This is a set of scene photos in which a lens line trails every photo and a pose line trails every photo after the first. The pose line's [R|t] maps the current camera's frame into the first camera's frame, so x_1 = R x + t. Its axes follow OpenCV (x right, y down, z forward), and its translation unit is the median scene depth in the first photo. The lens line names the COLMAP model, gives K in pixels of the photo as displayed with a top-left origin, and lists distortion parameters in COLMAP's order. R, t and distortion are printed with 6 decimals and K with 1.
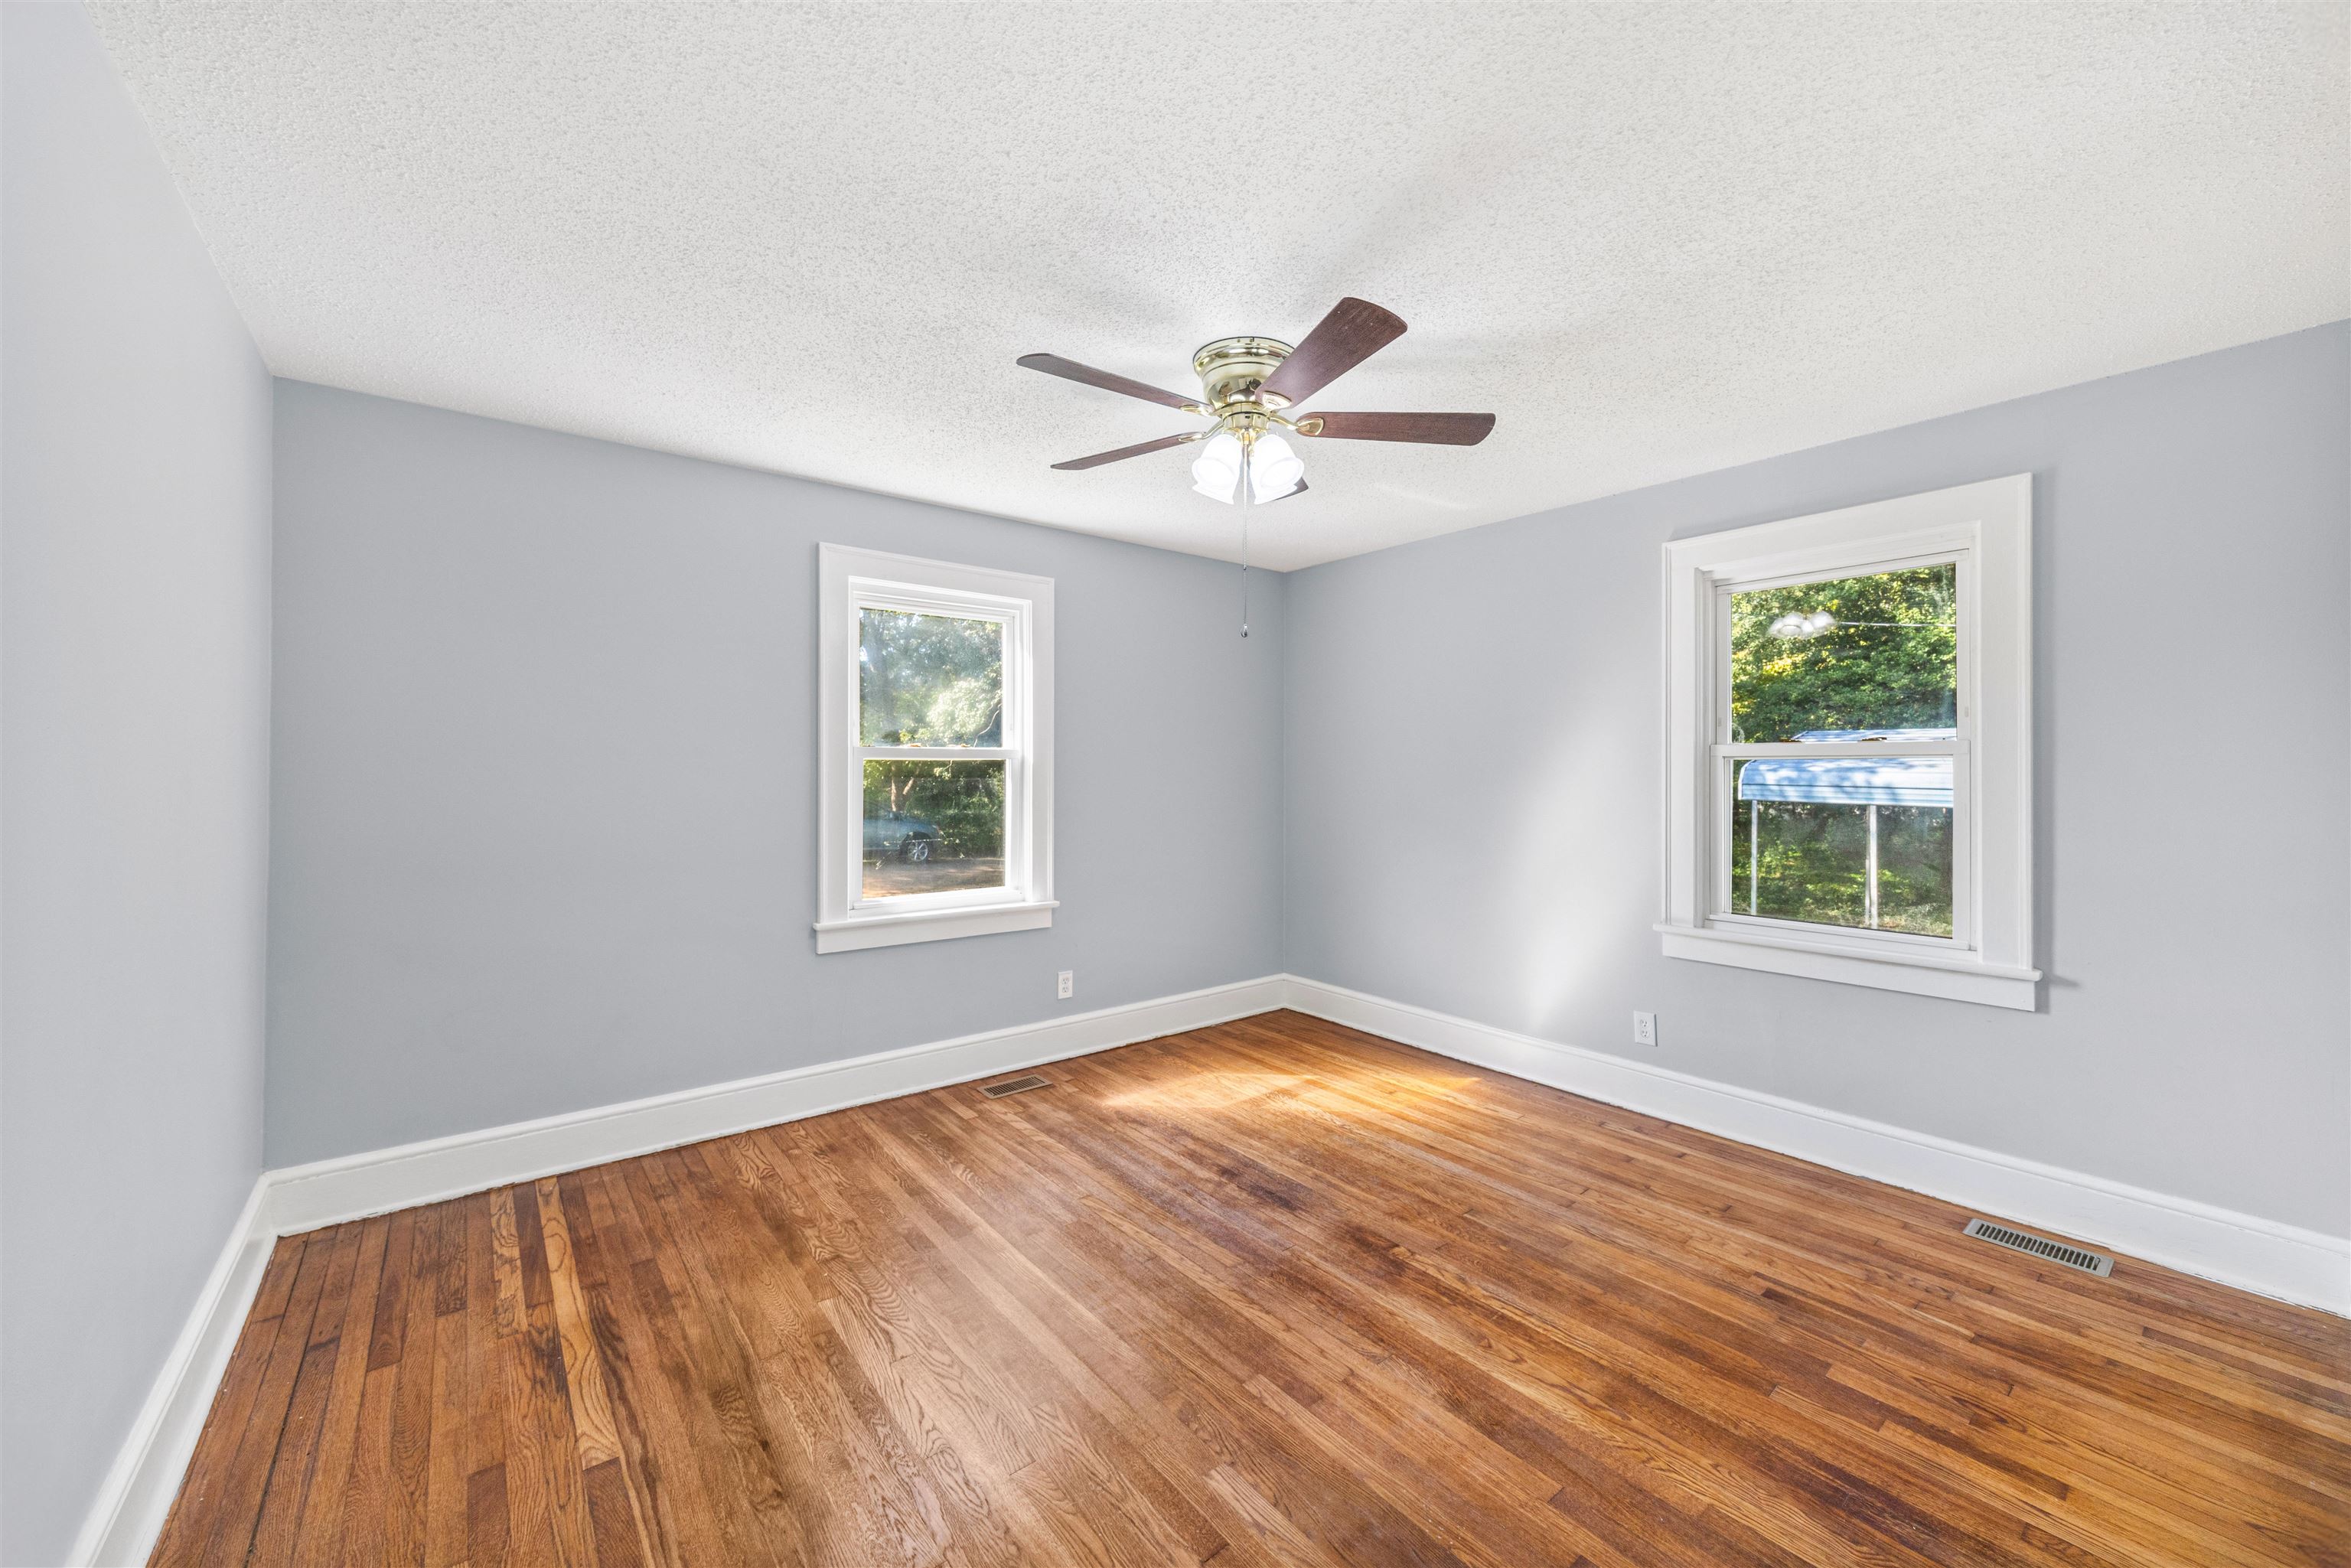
lens RADIAL K [[905.0, 0, 1176.6], [0, 905.0, 768.7], [0, 0, 1]] dist [-0.012705, -0.000164]
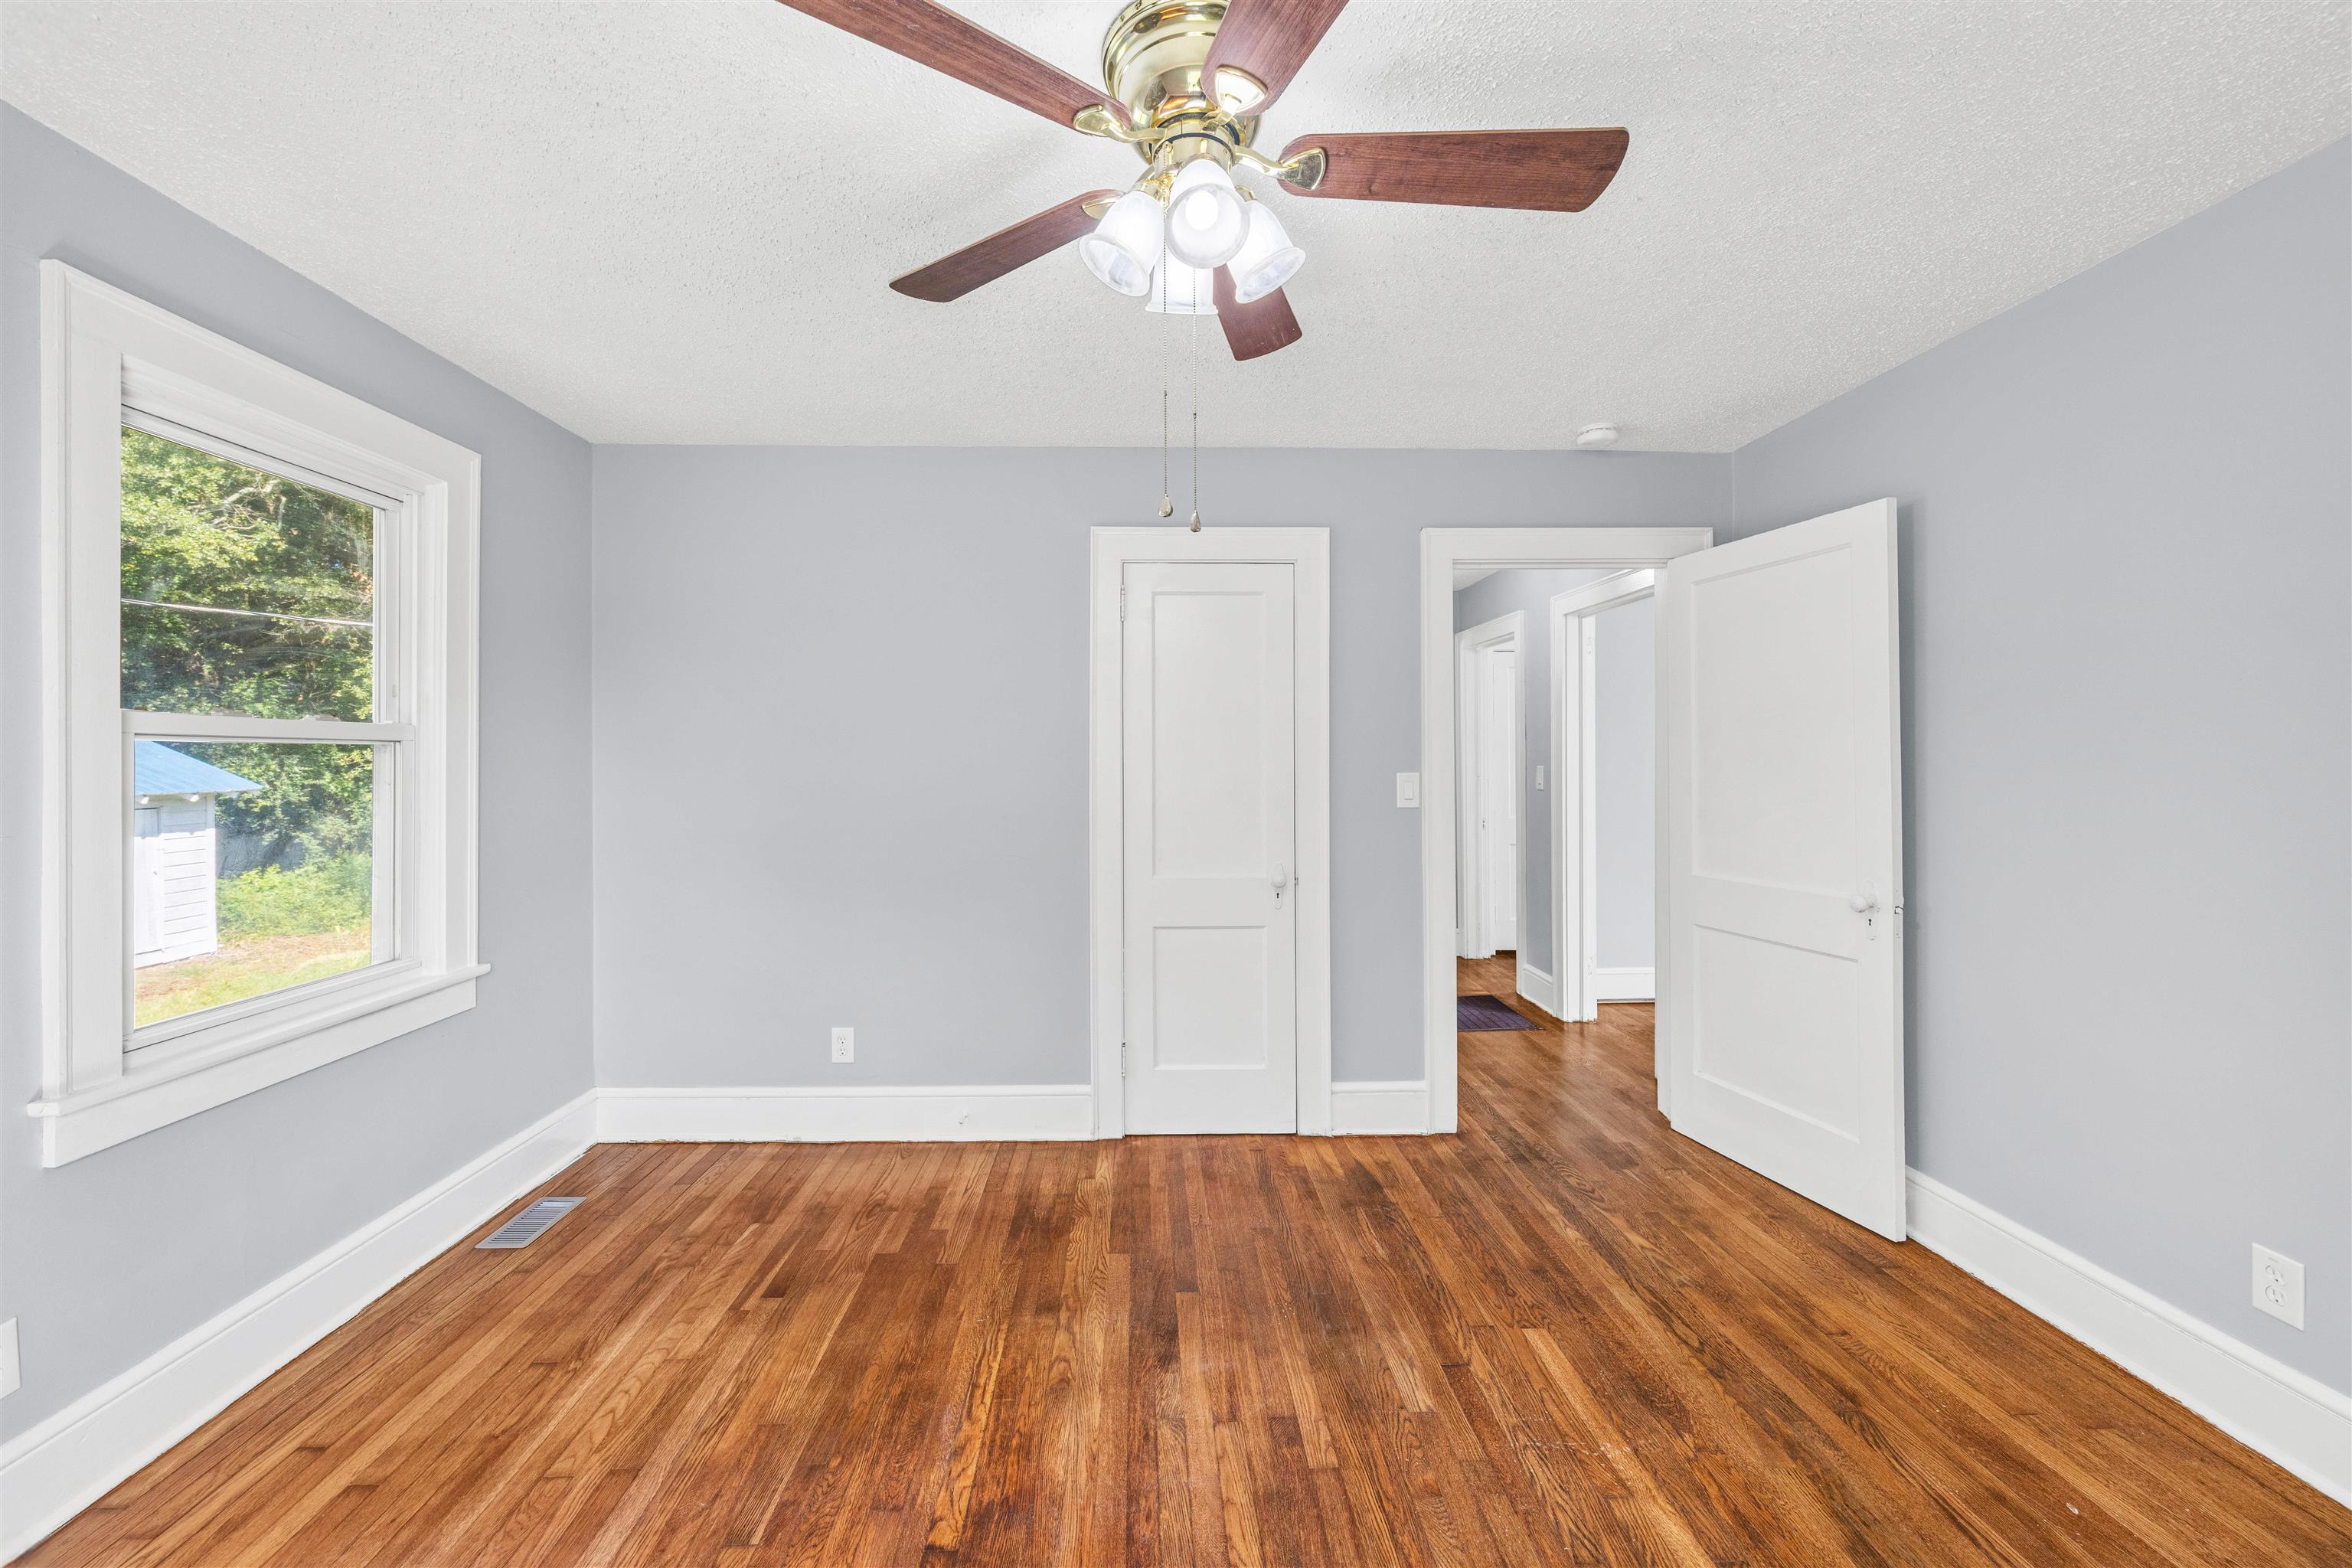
lens RADIAL K [[905.4, 0, 1177.0], [0, 905.4, 764.1], [0, 0, 1]] dist [-0.012705, -0.000164]
pose [[-0.806473, -0.001546, 0.591268, -0.291425], [0.004413, 0.999953, 0.008635, 0.004337], [-0.591254, 0.009573, -0.806429, 1.673955]]
